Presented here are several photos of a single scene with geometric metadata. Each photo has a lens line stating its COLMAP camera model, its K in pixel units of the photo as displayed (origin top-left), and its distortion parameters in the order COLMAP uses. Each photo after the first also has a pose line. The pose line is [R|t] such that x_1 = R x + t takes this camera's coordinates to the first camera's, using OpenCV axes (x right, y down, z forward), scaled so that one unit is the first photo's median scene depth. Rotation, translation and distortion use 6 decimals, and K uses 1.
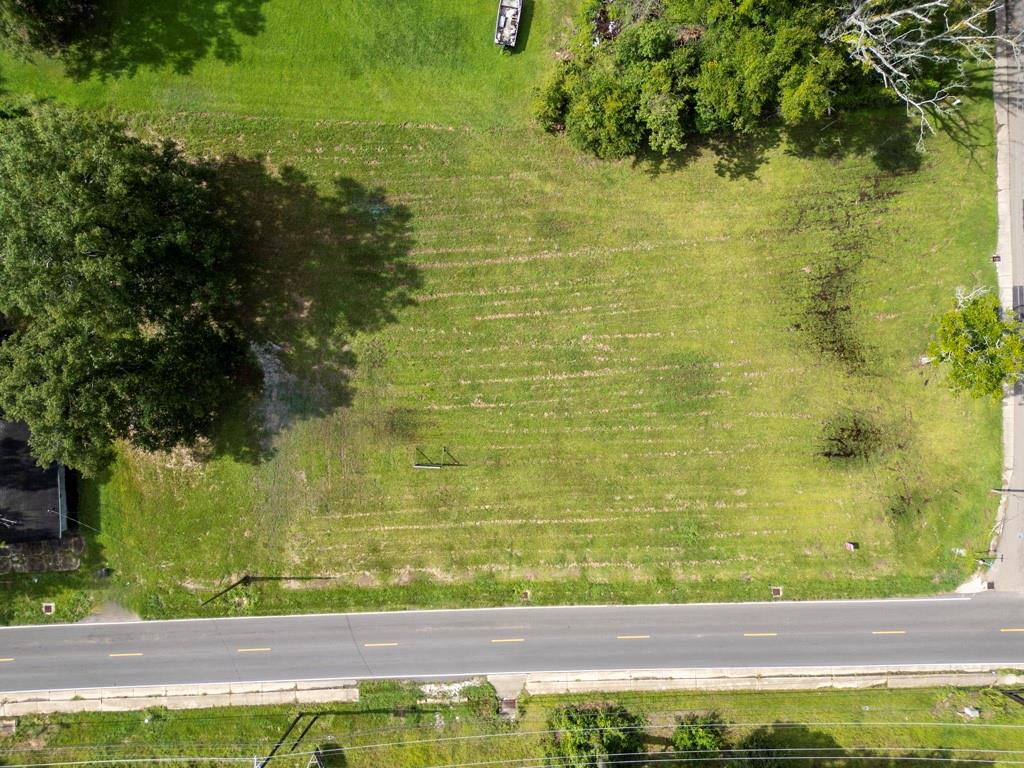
lens RADIAL K [[711.9, 0, 514.9], [0, 711.9, 382.9], [0, 0, 1]] dist [0.063300, -0.057653]
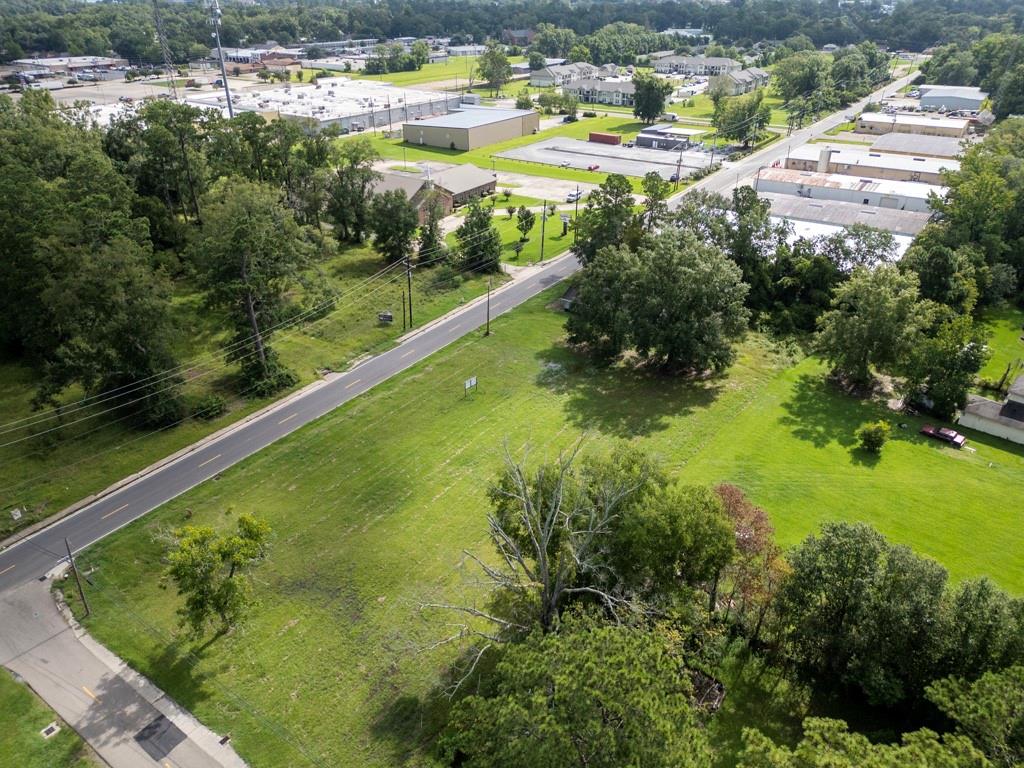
lens RADIAL K [[720.1, 0, 512.0], [0, 720.1, 384.0], [0, 0, 1]] dist [0.062266, -0.038725]
pose [[-0.597726, 0.392869, -0.698840, 0.887900], [-0.801589, -0.278342, 0.529133, -0.758502], [0.013363, 0.876459, 0.481291, 0.247268]]
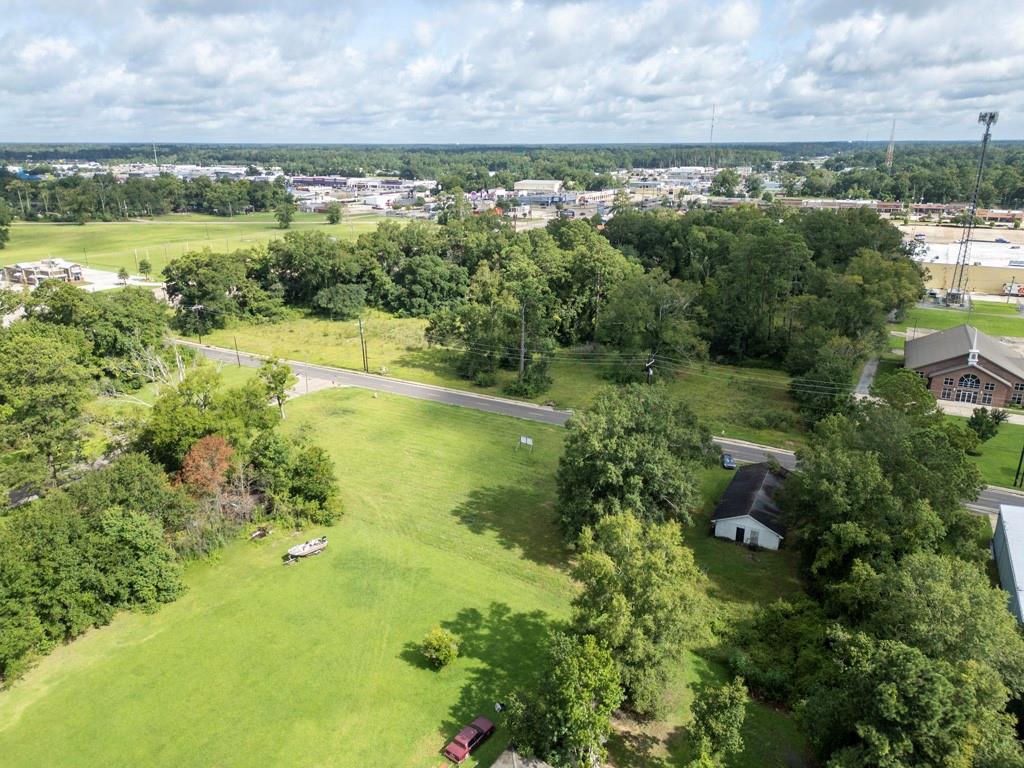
lens RADIAL K [[711.9, 0, 514.9], [0, 711.9, 382.9], [0, 0, 1]] dist [0.063300, -0.057653]
pose [[-0.861140, -0.152929, 0.484821, -0.921586], [0.508356, -0.265678, 0.819139, -1.292742], [0.003536, 0.951855, 0.306528, 0.302902]]
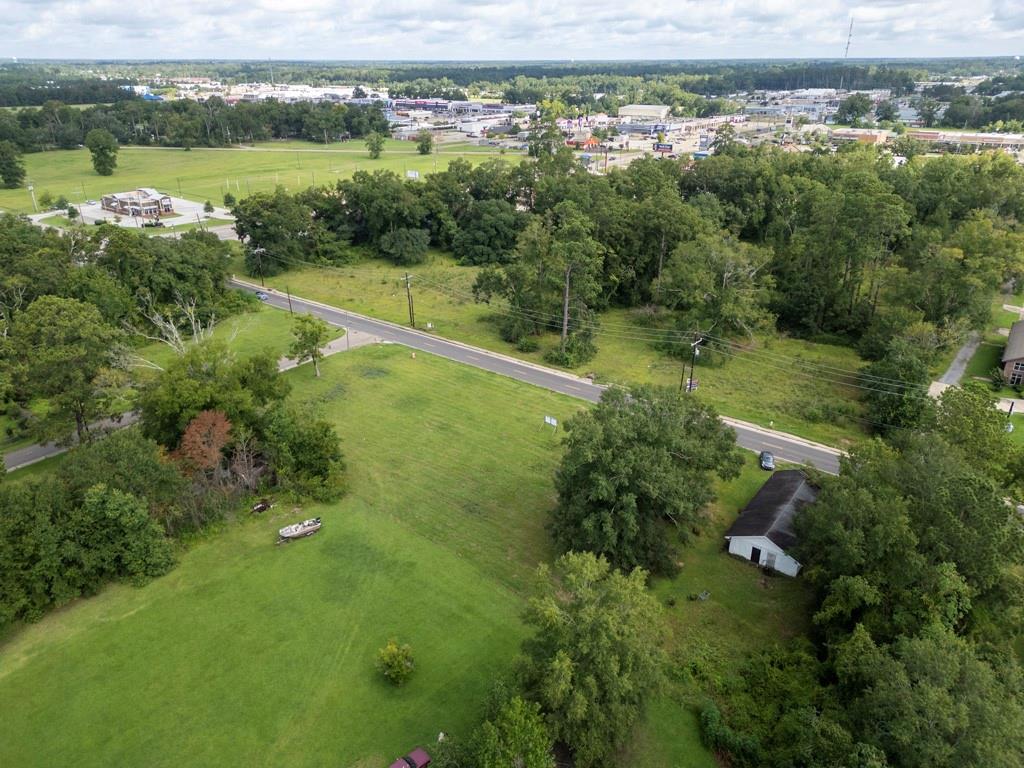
lens RADIAL K [[711.9, 0, 514.9], [0, 711.9, 382.9], [0, 0, 1]] dist [0.063300, -0.057653]
pose [[-0.776292, -0.250874, 0.578302, -0.990388], [0.630373, -0.310676, 0.711415, -1.091587], [0.001189, 0.916811, 0.399319, 0.231881]]
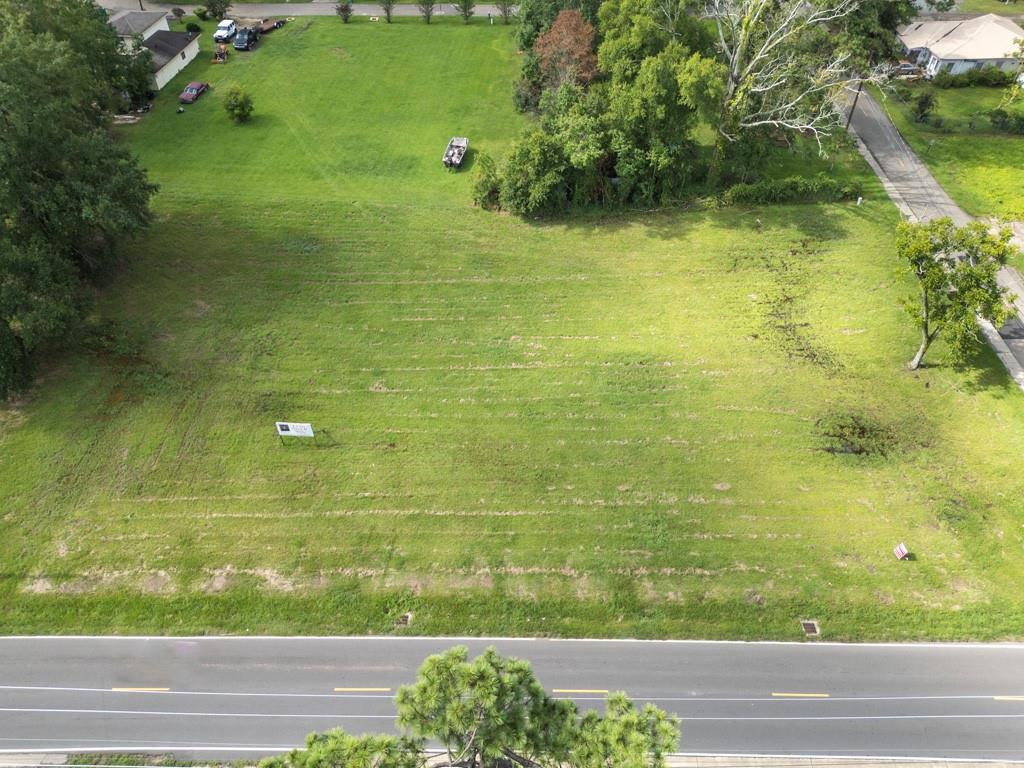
lens RADIAL K [[720.3, 0, 512.0], [0, 720.3, 384.0], [0, 0, 1]] dist [0.062736, -0.059627]
pose [[0.999394, 0.030350, -0.017064, 0.113177], [-0.033590, 0.711401, -0.701983, 0.593191], [-0.009165, 0.702130, 0.711989, 0.412163]]
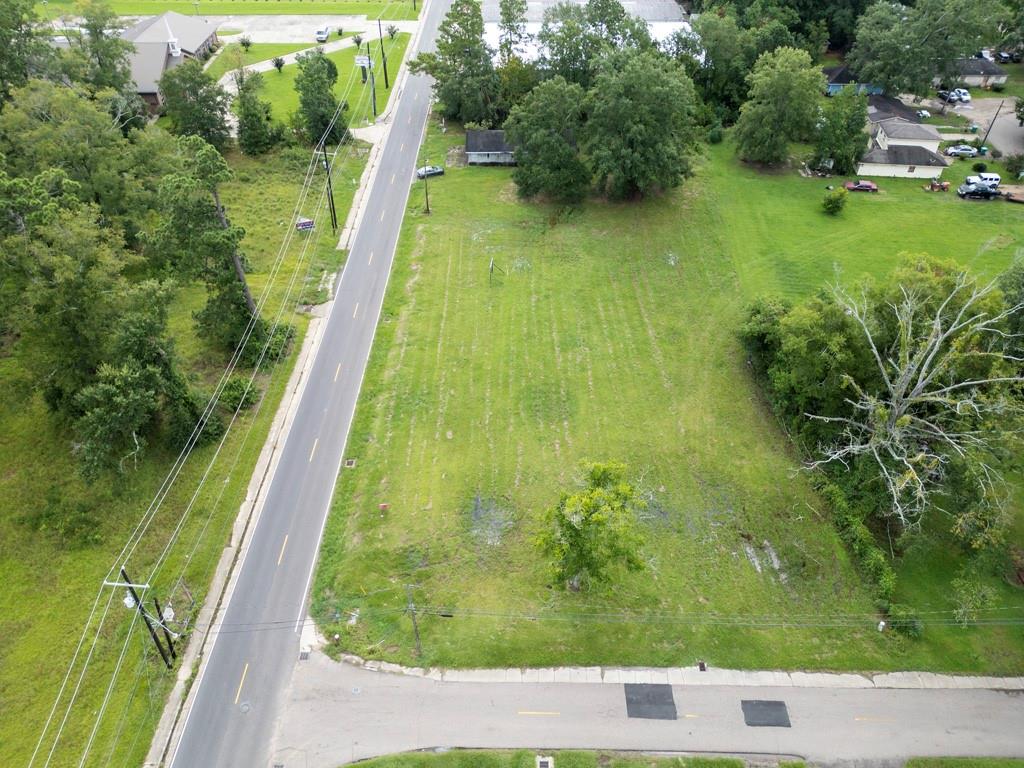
lens RADIAL K [[711.9, 0, 514.9], [0, 711.9, 382.9], [0, 0, 1]] dist [0.063300, -0.057653]
pose [[-0.037986, 0.667776, -0.743392, 1.055466], [-0.999269, -0.022129, 0.031183, 0.020865], [0.004373, 0.744033, 0.668128, 0.220126]]
